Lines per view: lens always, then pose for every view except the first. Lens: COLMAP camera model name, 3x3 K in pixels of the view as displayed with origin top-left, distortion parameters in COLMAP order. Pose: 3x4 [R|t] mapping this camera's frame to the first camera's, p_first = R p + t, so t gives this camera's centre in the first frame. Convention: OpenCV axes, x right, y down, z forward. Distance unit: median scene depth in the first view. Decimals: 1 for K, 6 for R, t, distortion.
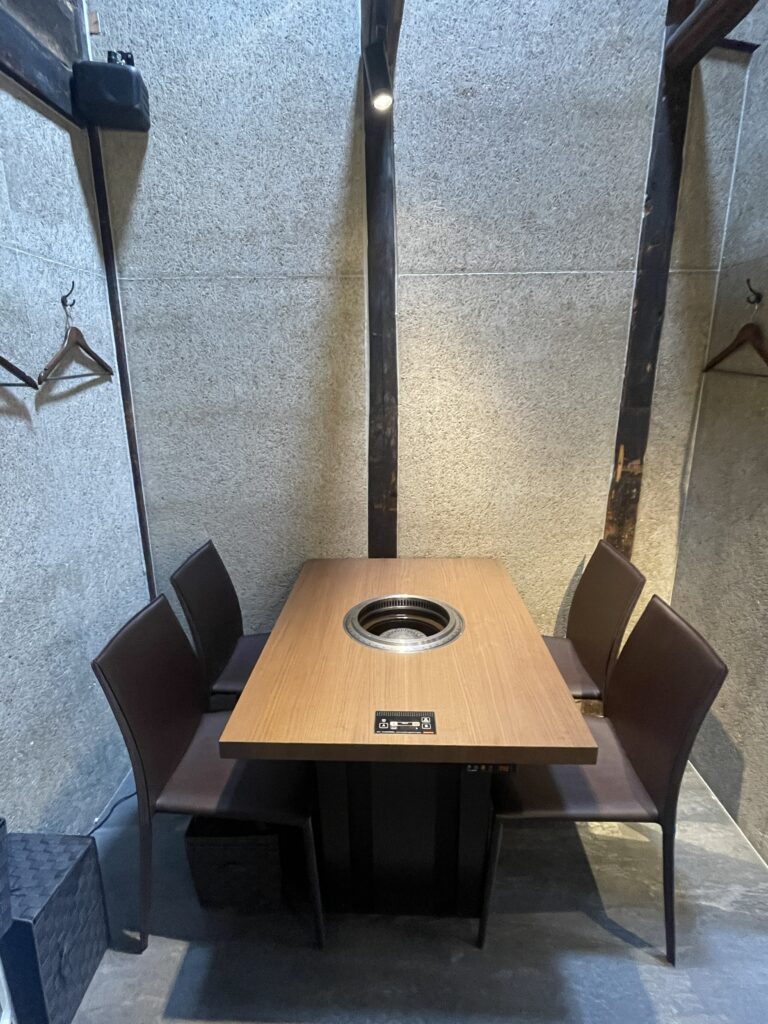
lens RADIAL K [[513.3, 0, 379.9], [0, 513.3, 505.6], [0, 0, 1]] dist [-0.000101, -0.001094]
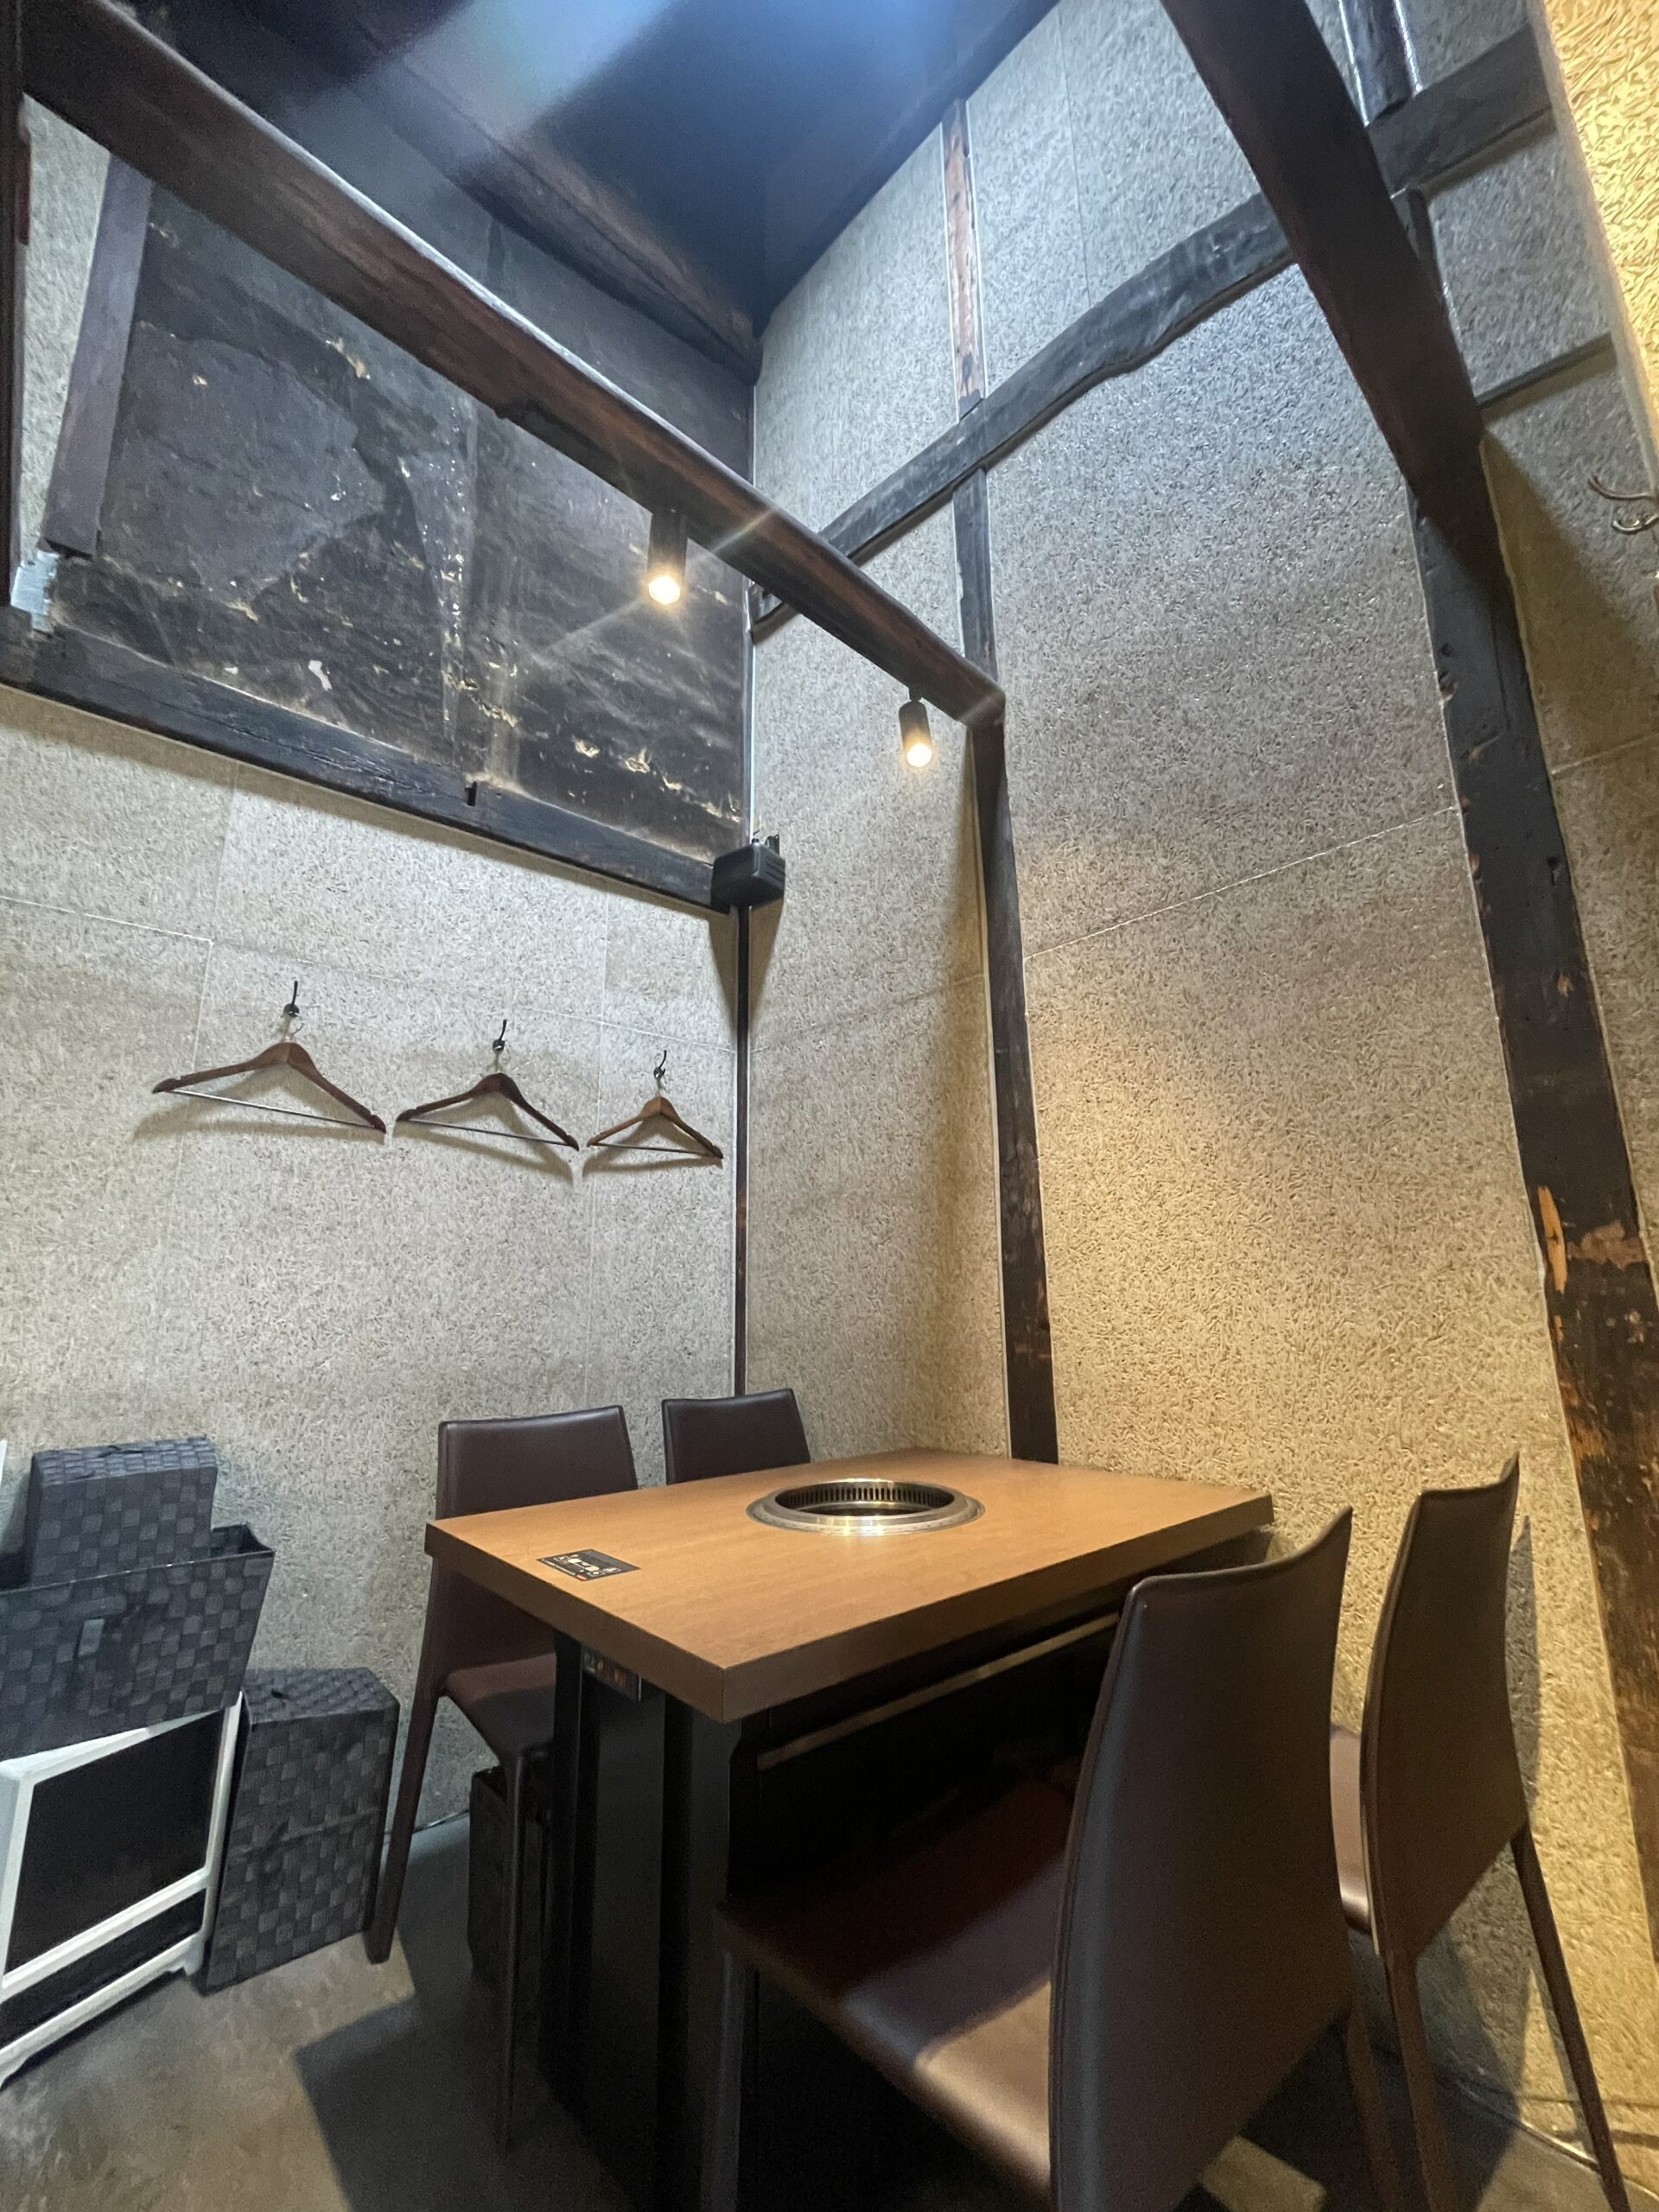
lens RADIAL K [[882.3, 0, 831.4], [0, 882.3, 1104.4], [0, 0, 1]] dist [0.001678, -0.000909]
pose [[0.694424, -0.157479, -0.702122, 0.590684], [-0.180497, 0.906439, -0.381824, 0.170427], [0.696560, 0.391879, 0.601028, 0.239928]]
